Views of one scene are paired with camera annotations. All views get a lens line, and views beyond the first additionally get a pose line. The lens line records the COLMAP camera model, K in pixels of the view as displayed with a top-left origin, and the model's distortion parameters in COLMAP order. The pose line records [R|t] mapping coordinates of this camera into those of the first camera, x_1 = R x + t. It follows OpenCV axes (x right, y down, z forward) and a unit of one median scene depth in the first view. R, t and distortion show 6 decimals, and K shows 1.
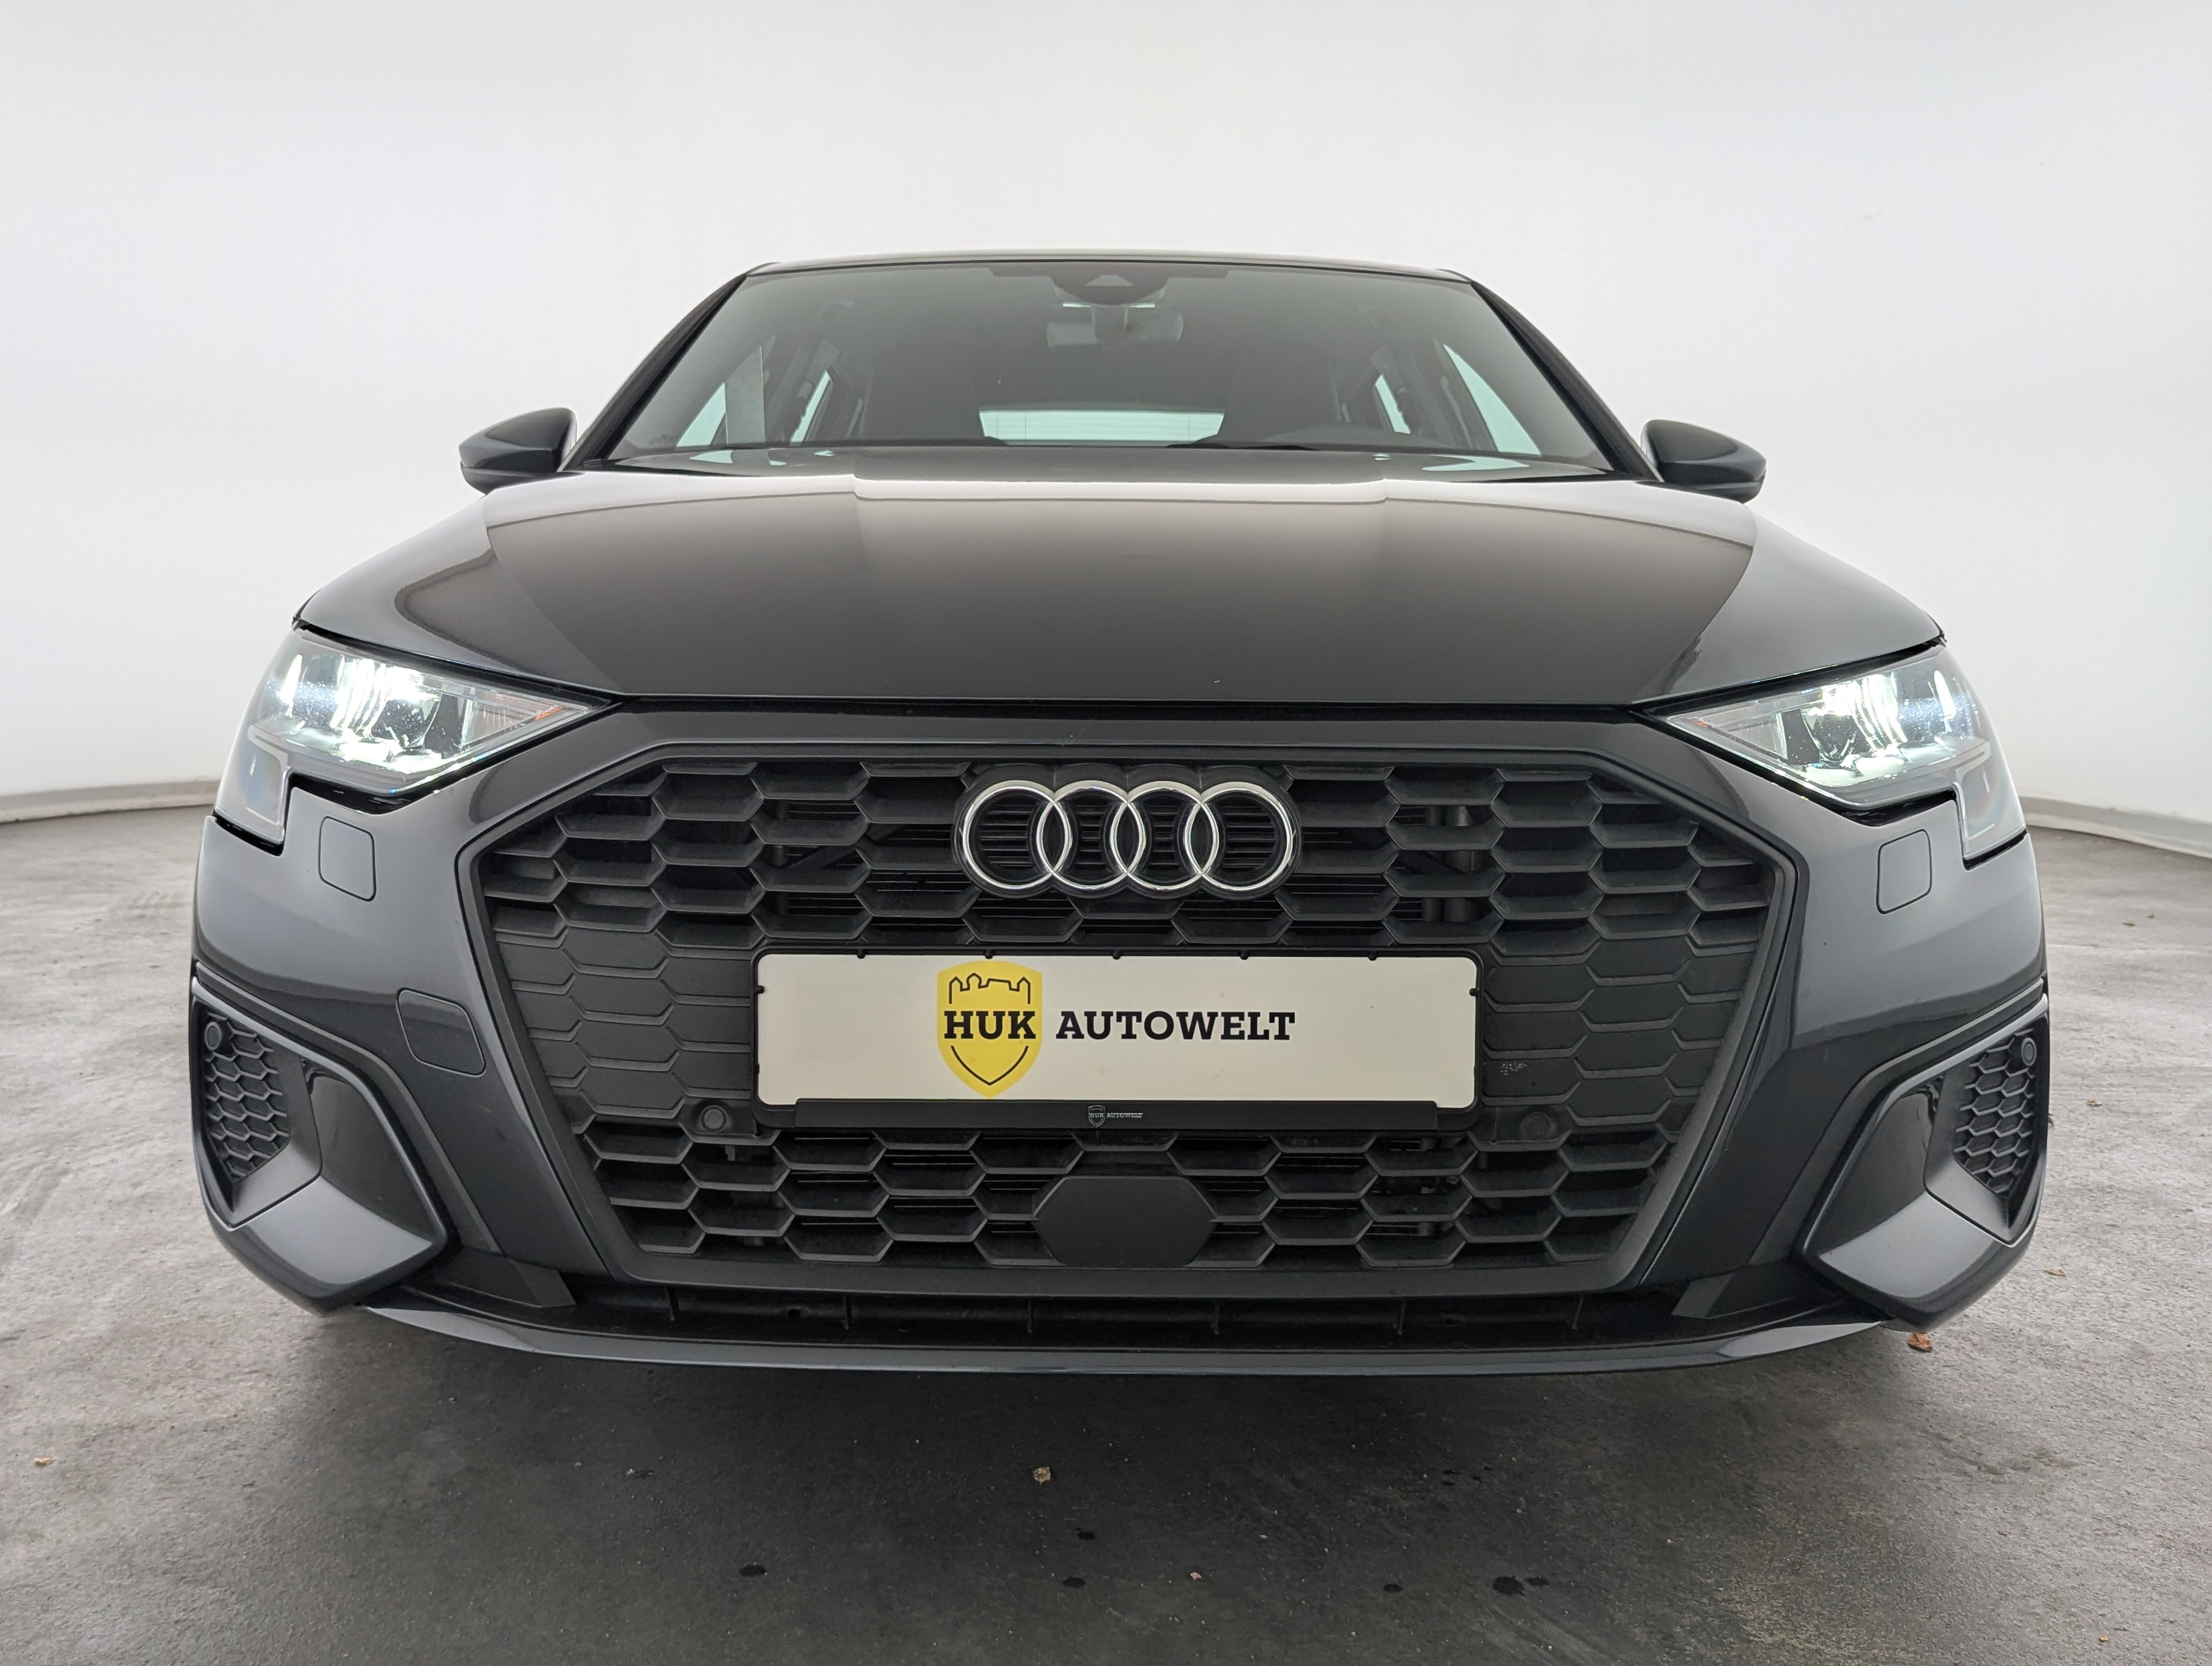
lens RADIAL K [[2054.5, 0, 1112.9], [0, 2054.5, 827.1], [0, 0, 1]] dist [0.080939, -0.122999]
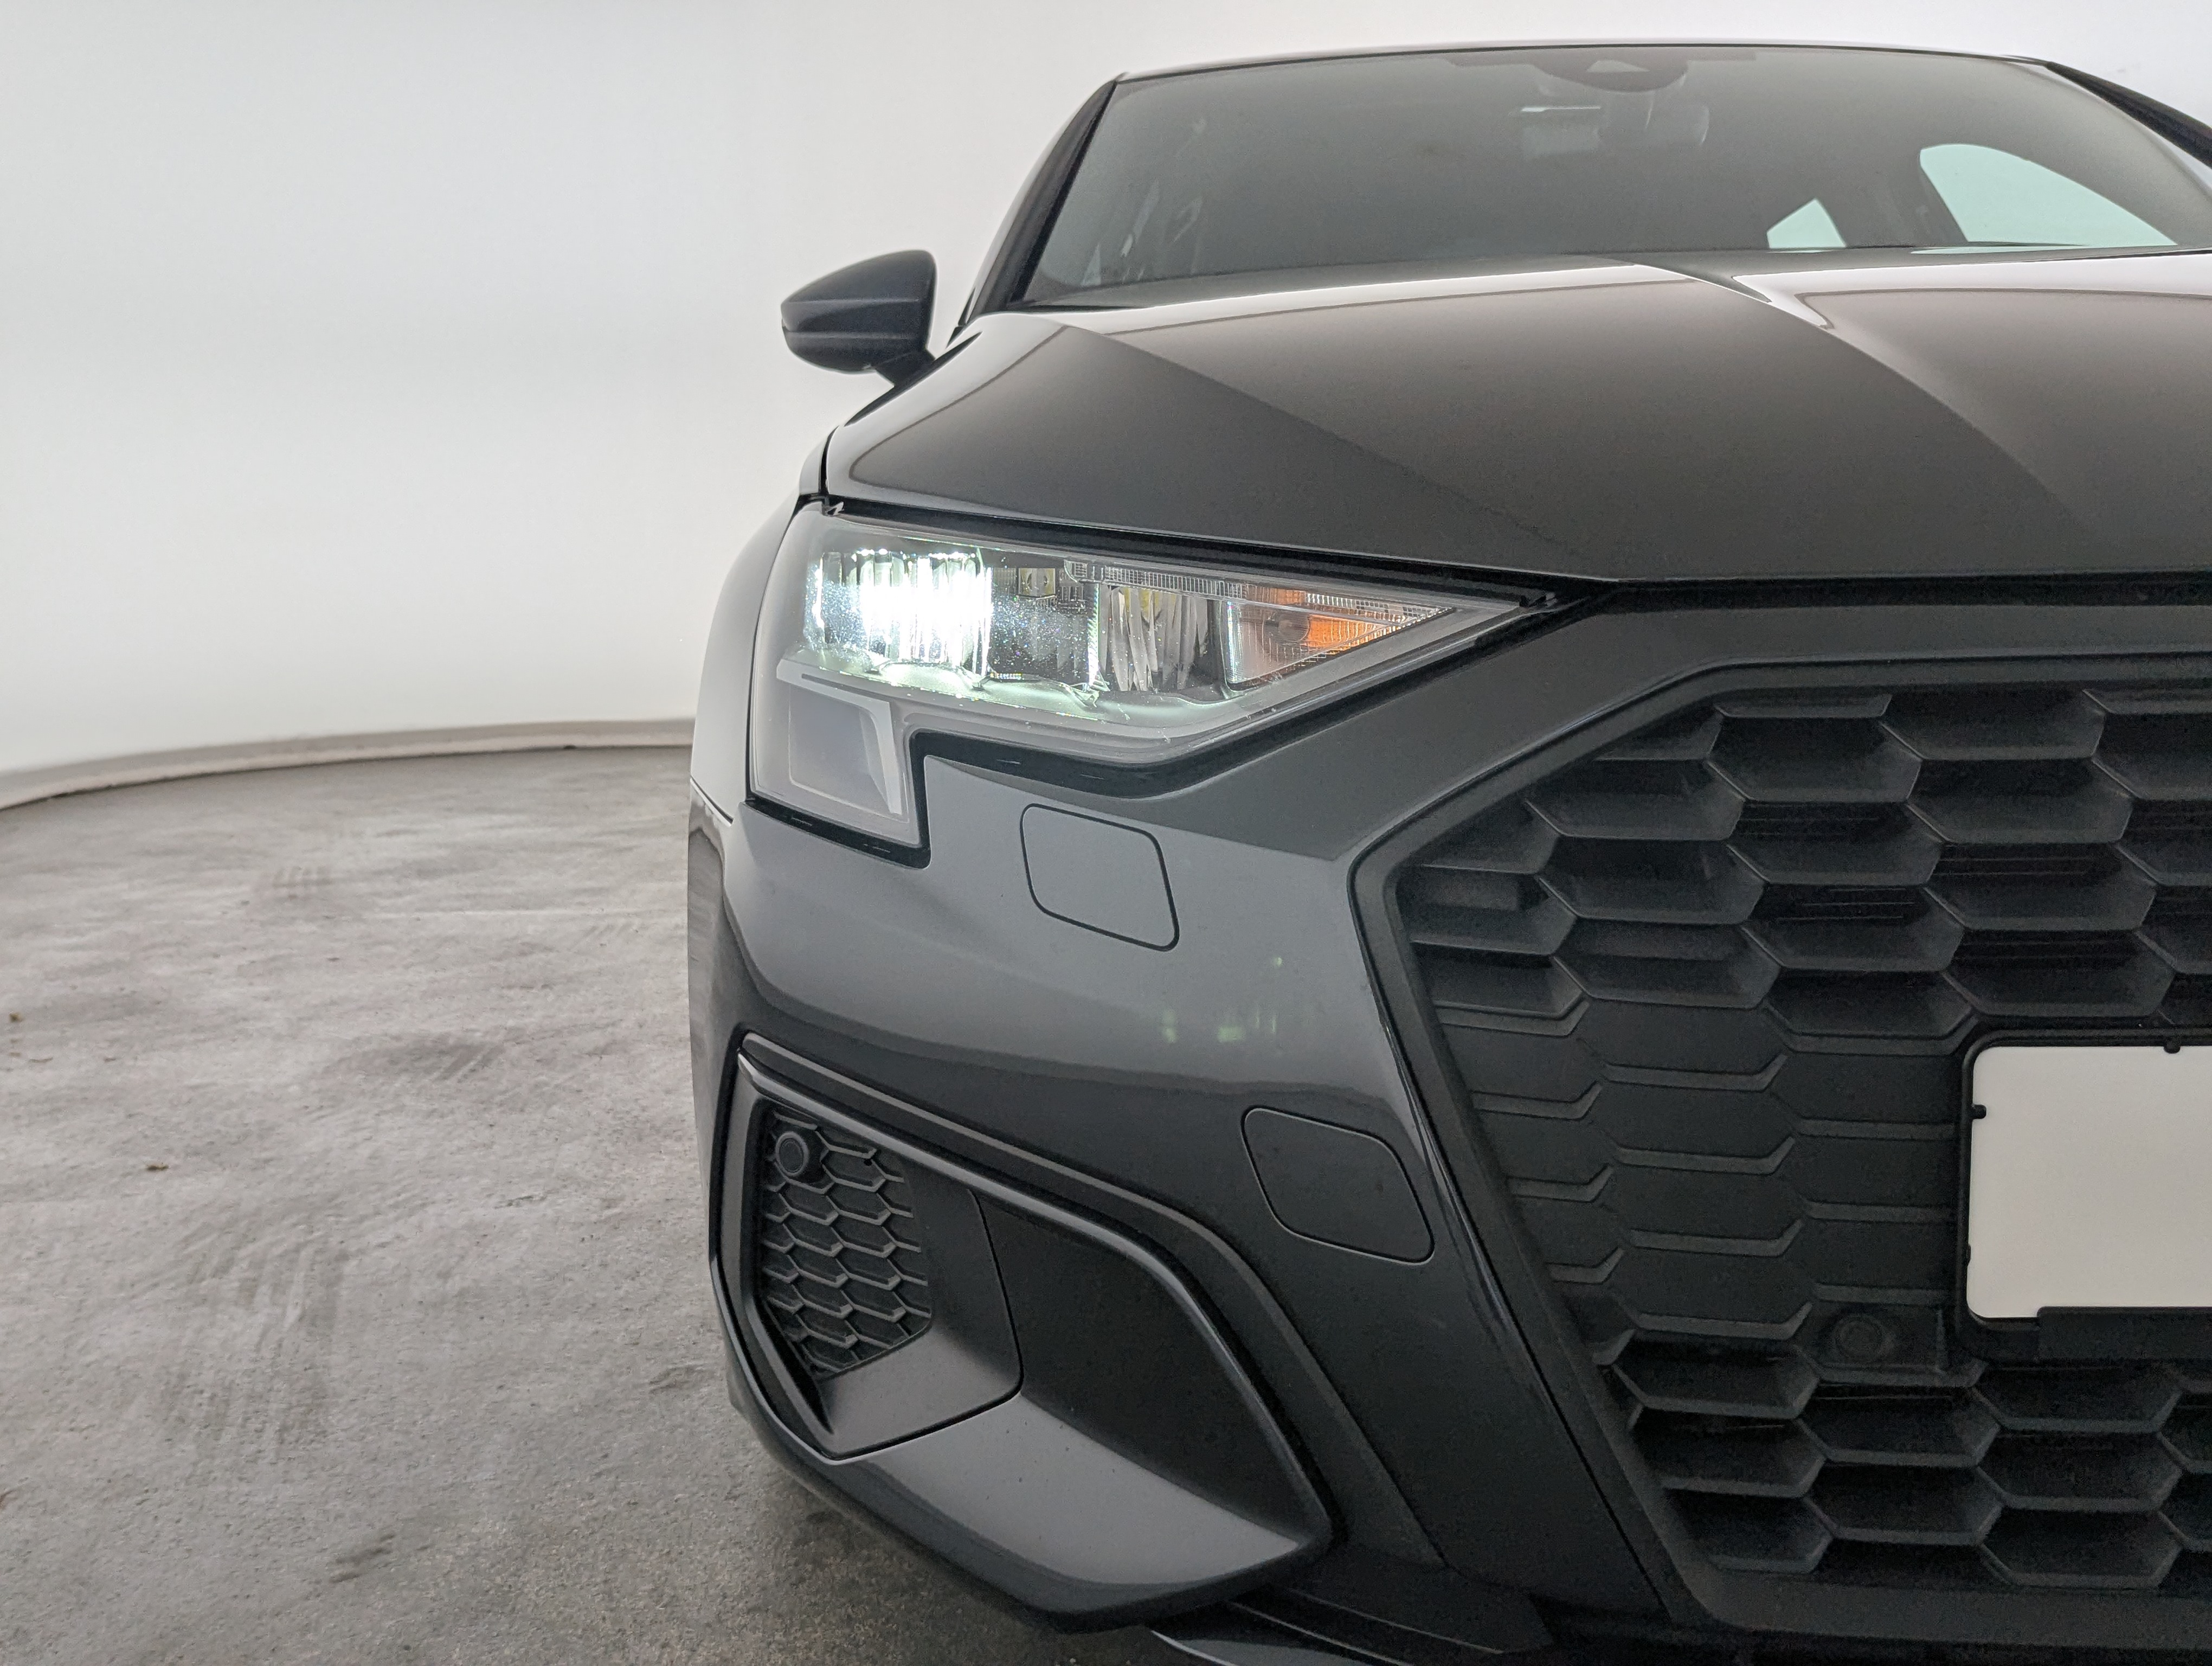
lens RADIAL K [[2062.2, 0, 1110.0], [0, 2062.2, 825.8], [0, 0, 1]] dist [0.008437, 0.009010]
pose [[0.999740, -0.021866, -0.006461, -0.201928], [0.022051, 0.999304, 0.030104, -0.009197], [0.005798, -0.030238, 0.999526, 0.232754]]
